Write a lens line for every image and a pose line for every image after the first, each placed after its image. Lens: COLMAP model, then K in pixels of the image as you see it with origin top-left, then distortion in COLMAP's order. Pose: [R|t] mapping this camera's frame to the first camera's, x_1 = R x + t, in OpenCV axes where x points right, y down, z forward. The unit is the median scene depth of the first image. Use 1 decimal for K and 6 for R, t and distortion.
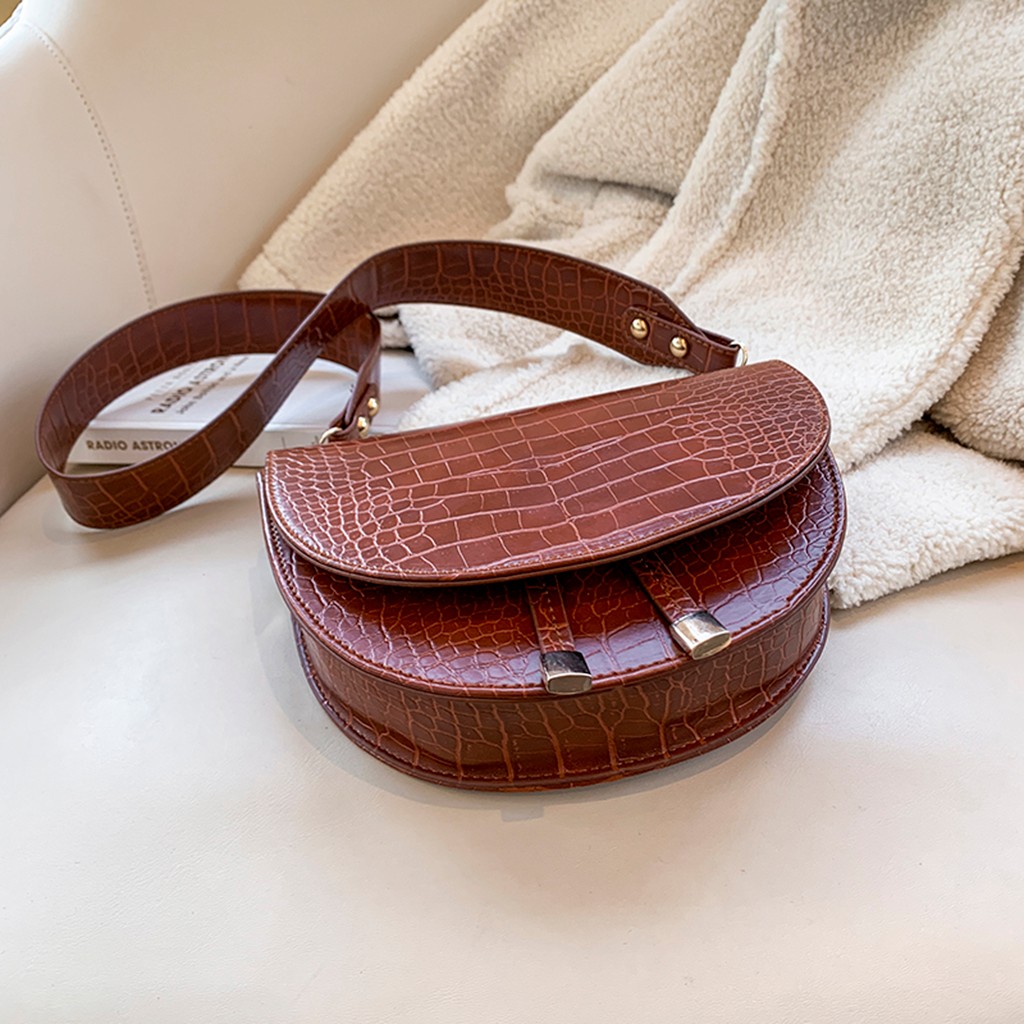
lens RADIAL K [[1057.0, 0, 512.9], [0, 1057.0, 503.4], [0, 0, 1]] dist [-0.002715, 0.000000]
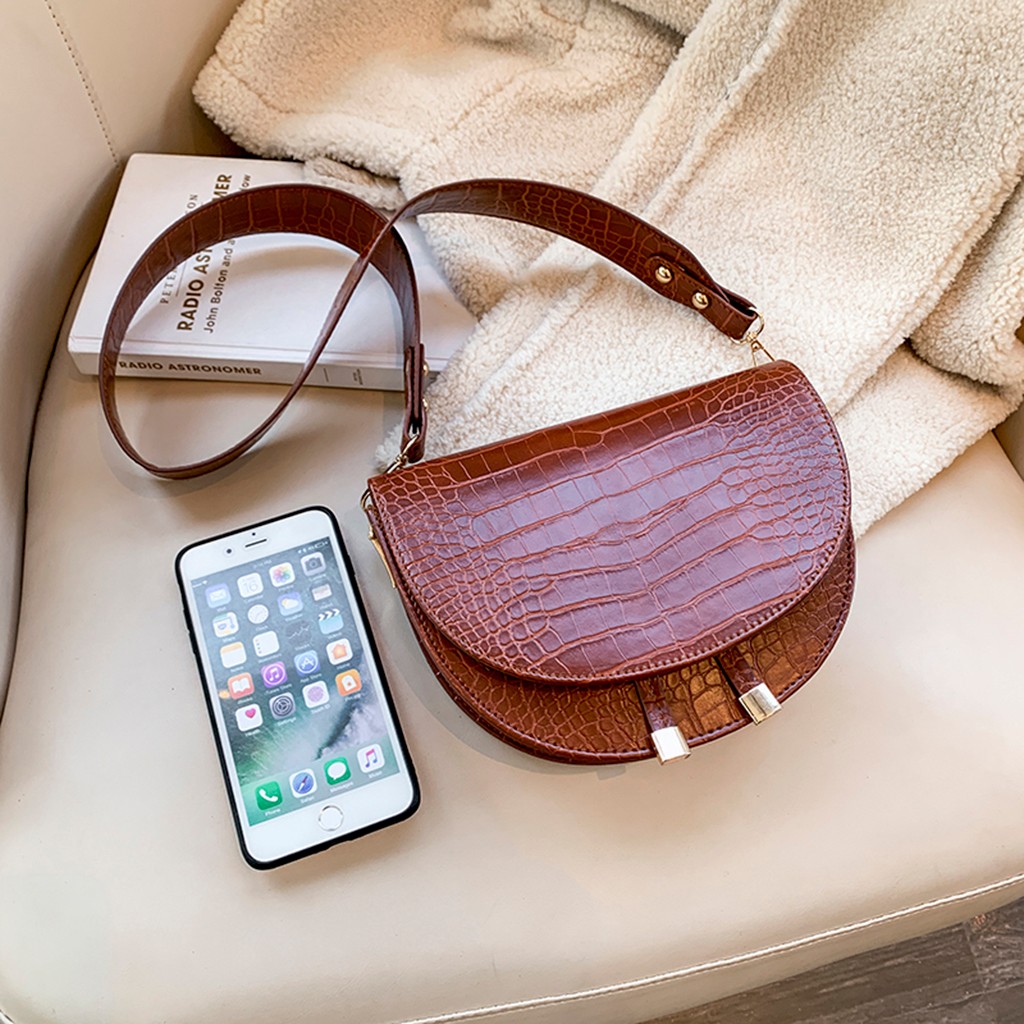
lens RADIAL K [[1057.0, 0, 509.2], [0, 1057.0, 481.6], [0, 0, 1]] dist [-0.002715, 0.000000]
pose [[0.983931, -0.080148, 0.159548, -0.211229], [-0.014181, 0.855686, 0.517301, -0.510744], [-0.177984, -0.511251, 0.840800, 0.015075]]
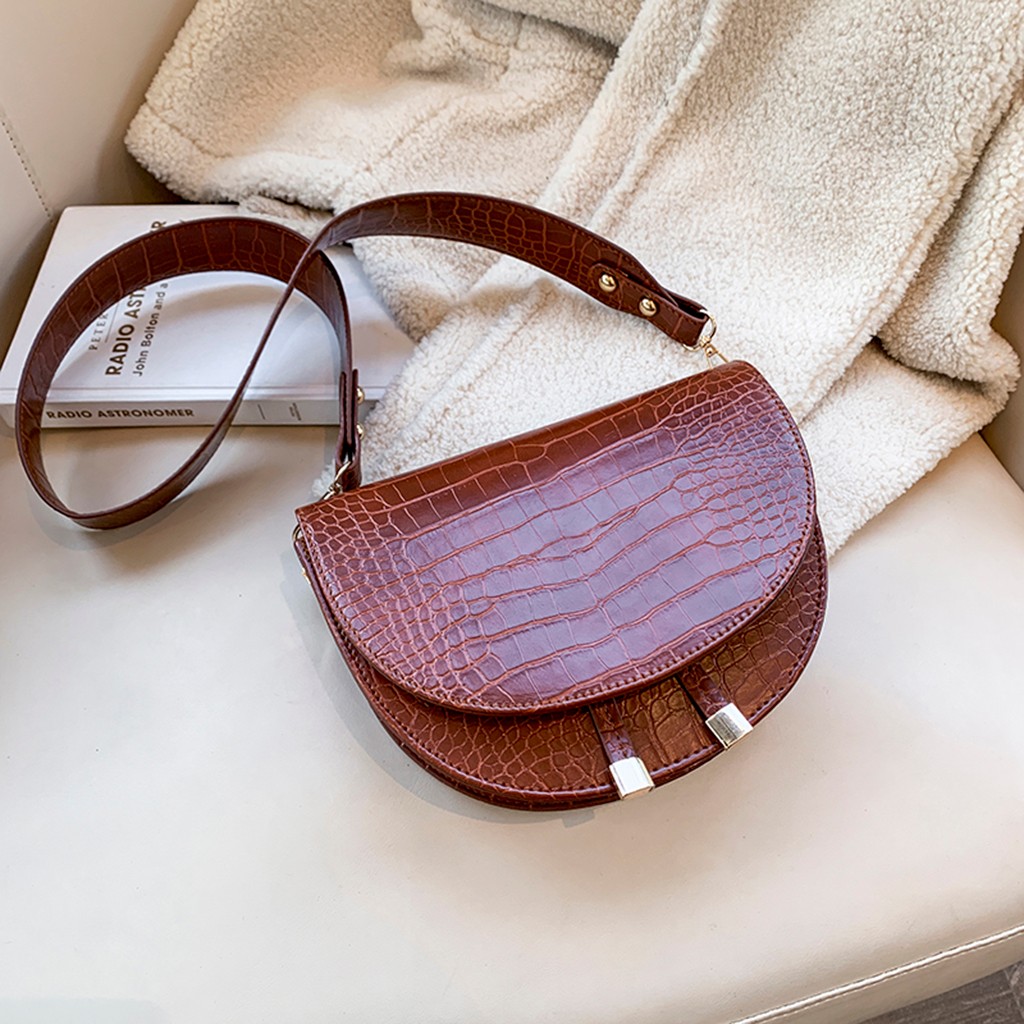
lens RADIAL K [[1057.0, 0, 505.5], [0, 1057.0, 485.9], [0, 0, 1]] dist [-0.002715, 0.000000]
pose [[0.982097, -0.125540, 0.140443, -0.136392], [0.050471, 0.893660, 0.445898, -0.425667], [-0.181486, -0.430827, 0.883997, 0.031469]]
